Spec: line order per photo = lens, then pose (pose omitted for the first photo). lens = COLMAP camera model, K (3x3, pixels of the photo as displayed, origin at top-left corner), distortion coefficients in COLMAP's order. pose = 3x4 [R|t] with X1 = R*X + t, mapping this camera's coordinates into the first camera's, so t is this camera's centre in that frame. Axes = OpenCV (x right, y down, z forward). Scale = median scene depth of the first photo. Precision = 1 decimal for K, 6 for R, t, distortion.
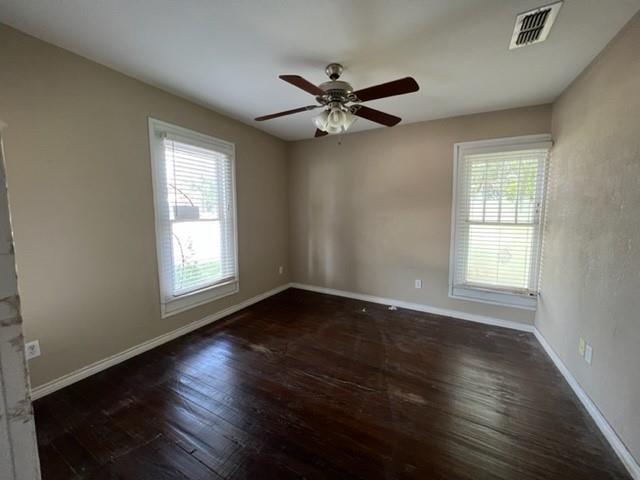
lens RADIAL K [[257.7, 0, 317.8], [0, 257.7, 239.8], [0, 0, 1]] dist [-0.001284, -0.000061]
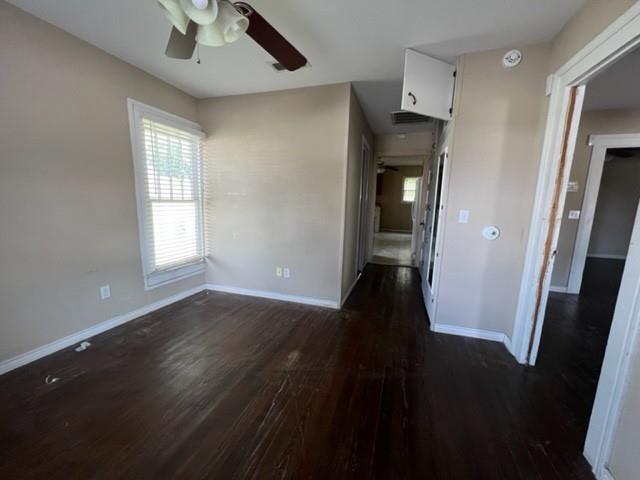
lens RADIAL K [[257.7, 0, 317.8], [0, 257.7, 239.8], [0, 0, 1]] dist [-0.001284, -0.000061]
pose [[-0.179754, -0.164168, 0.969916, -0.410021], [0.070085, 0.981333, 0.179089, -0.054376], [-0.981212, 0.100169, -0.164892, 0.632670]]
